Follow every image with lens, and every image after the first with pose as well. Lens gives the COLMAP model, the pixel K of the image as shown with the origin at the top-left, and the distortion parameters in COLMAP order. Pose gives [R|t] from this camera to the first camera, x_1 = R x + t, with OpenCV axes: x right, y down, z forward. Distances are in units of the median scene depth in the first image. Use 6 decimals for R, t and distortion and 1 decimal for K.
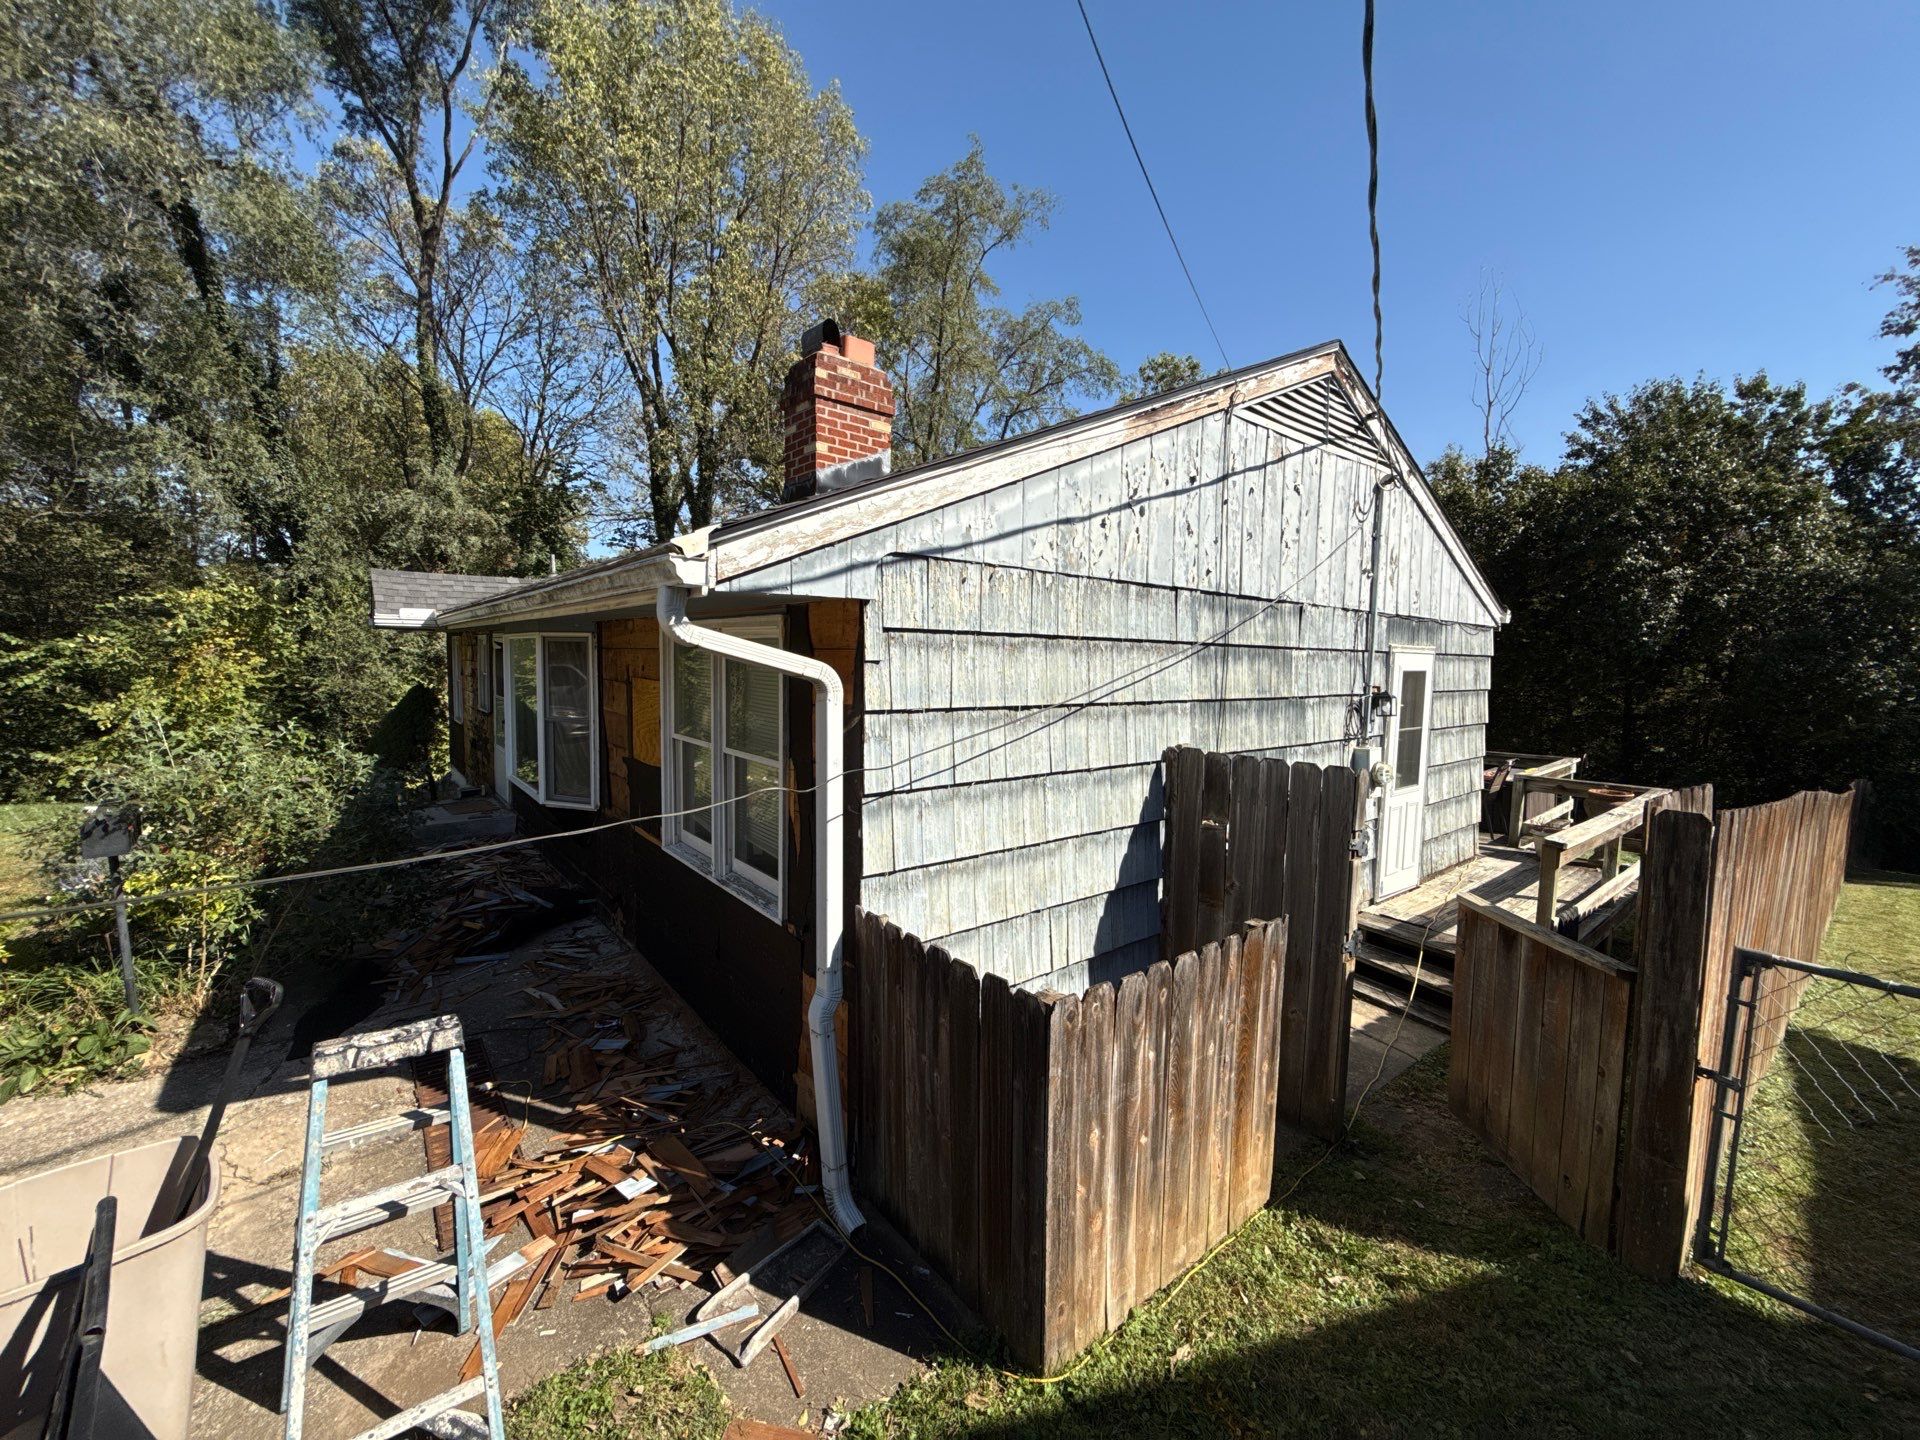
lens RADIAL K [[758.2, 0, 959.4], [0, 758.2, 718.2], [0, 0, 1]] dist [-0.001798, 0.000260]
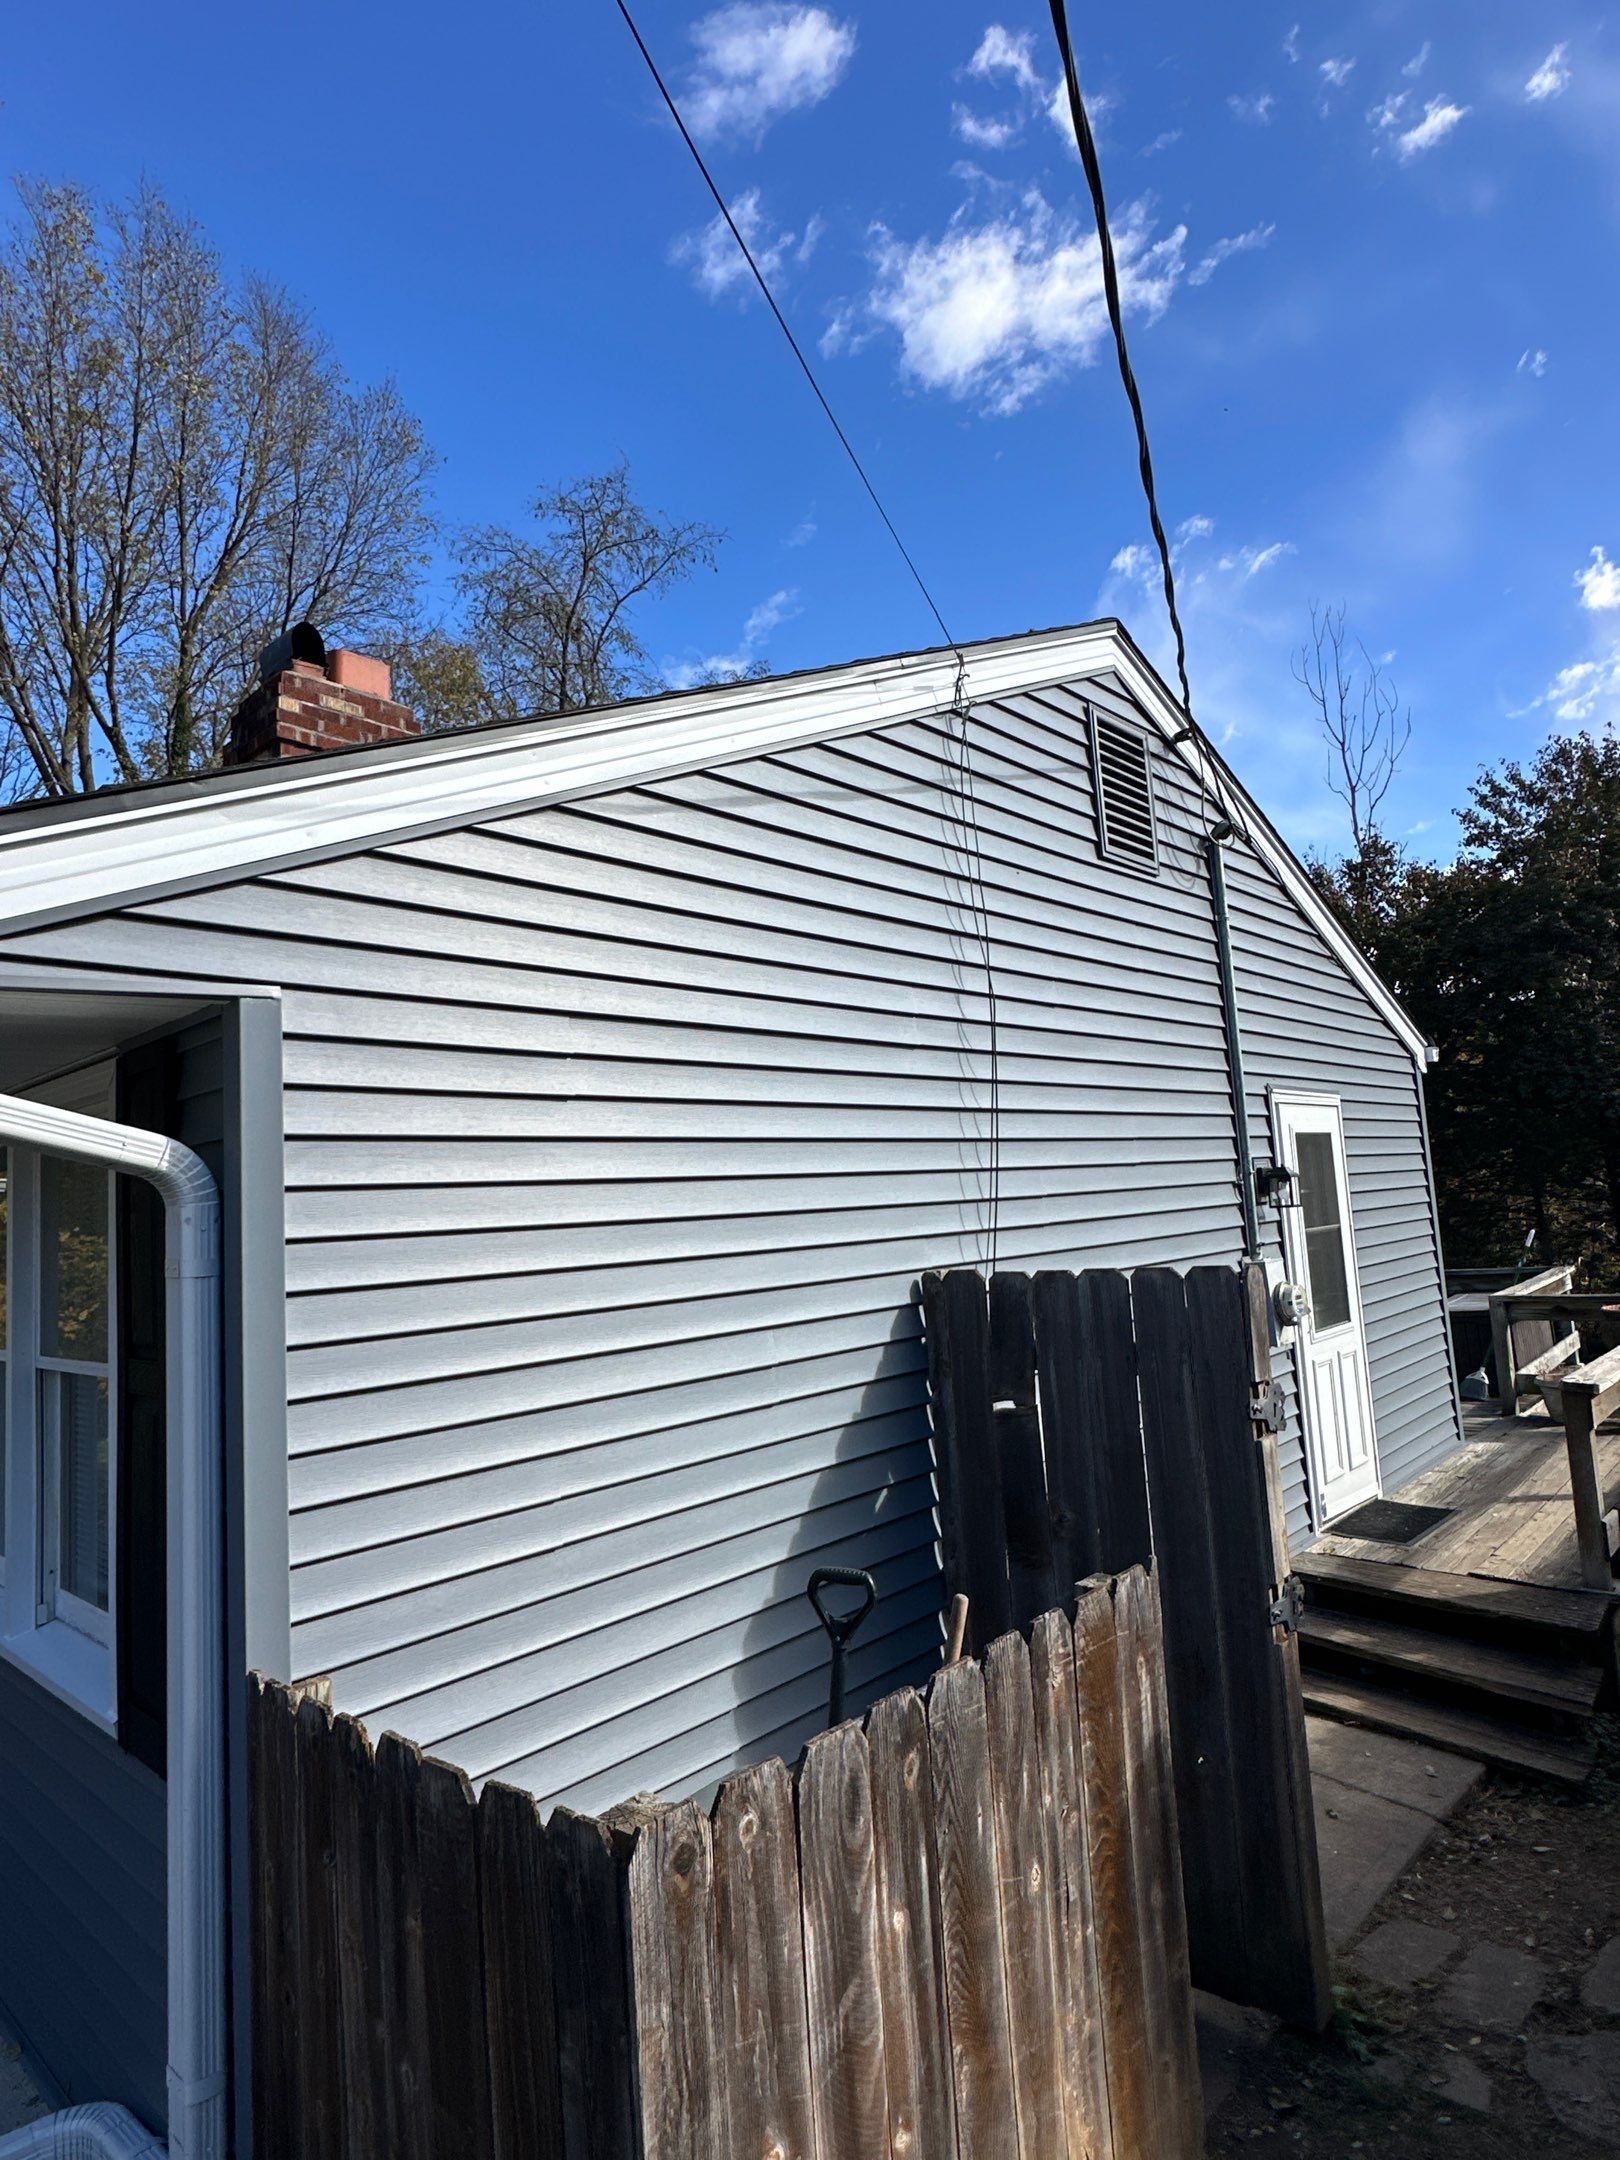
lens RADIAL K [[1208.5, 0, 804.9], [0, 1208.5, 1086.0], [0, 0, 1]] dist [0.000274, 0.001463]
pose [[0.986628, -0.070611, 0.146901, 0.054634], [0.096011, 0.980102, -0.173731, 0.035383], [-0.131711, 0.185512, 0.973775, 0.095985]]
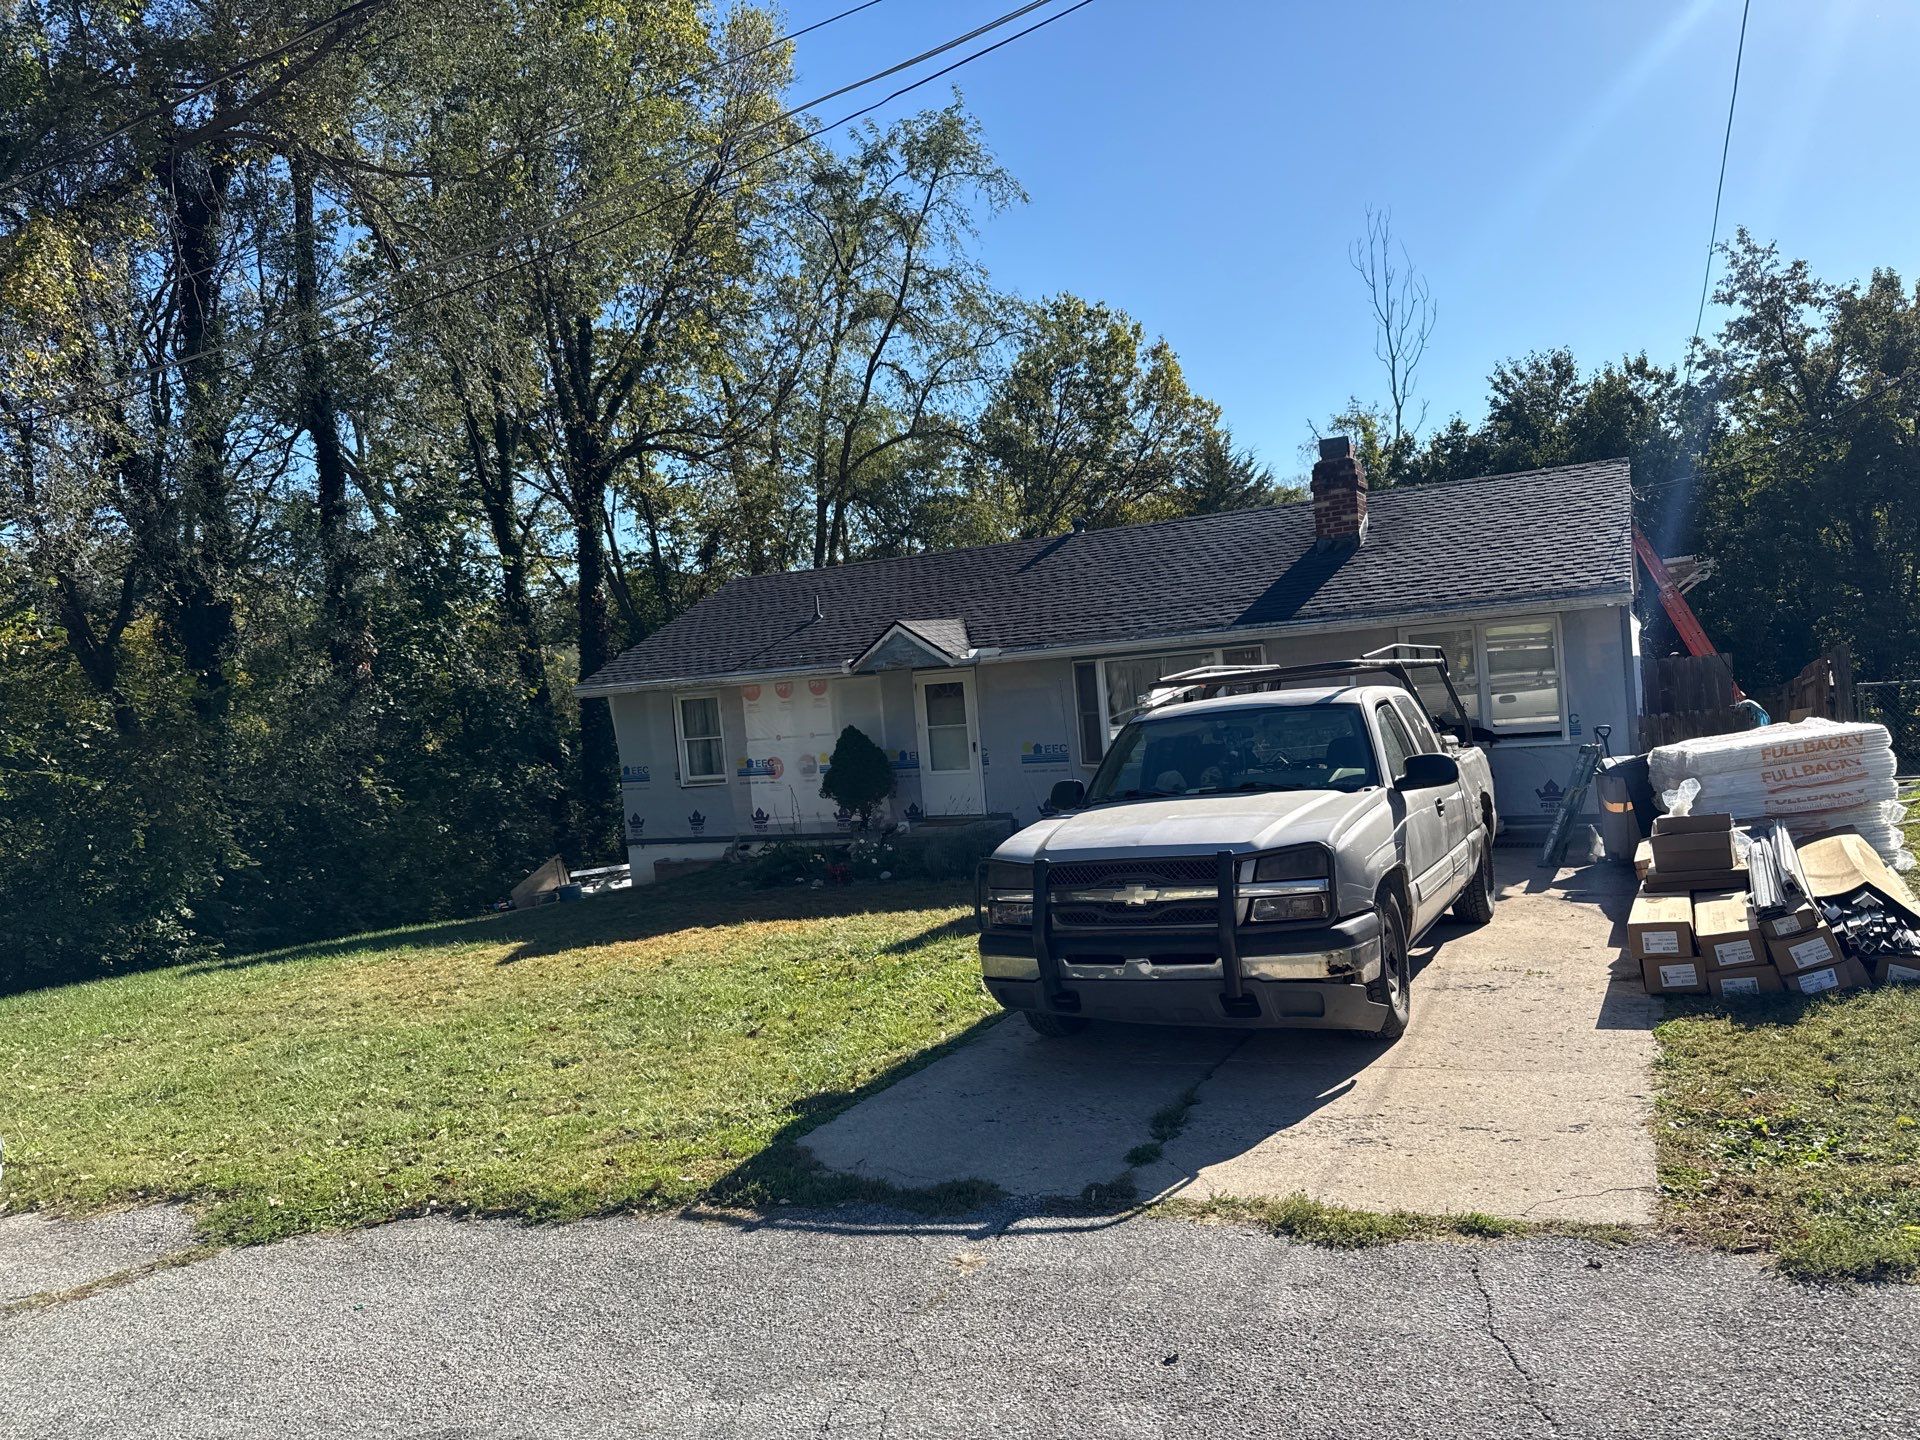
lens RADIAL K [[1313.8, 0, 1001.8], [0, 1313.8, 710.4], [0, 0, 1]] dist [0.189814, -0.181563]
pose [[0.894391, -0.114860, 0.432288, -2.191210], [0.138155, 0.990149, -0.022753, 0.004983], [-0.425416, 0.080073, 0.901449, -1.215916]]
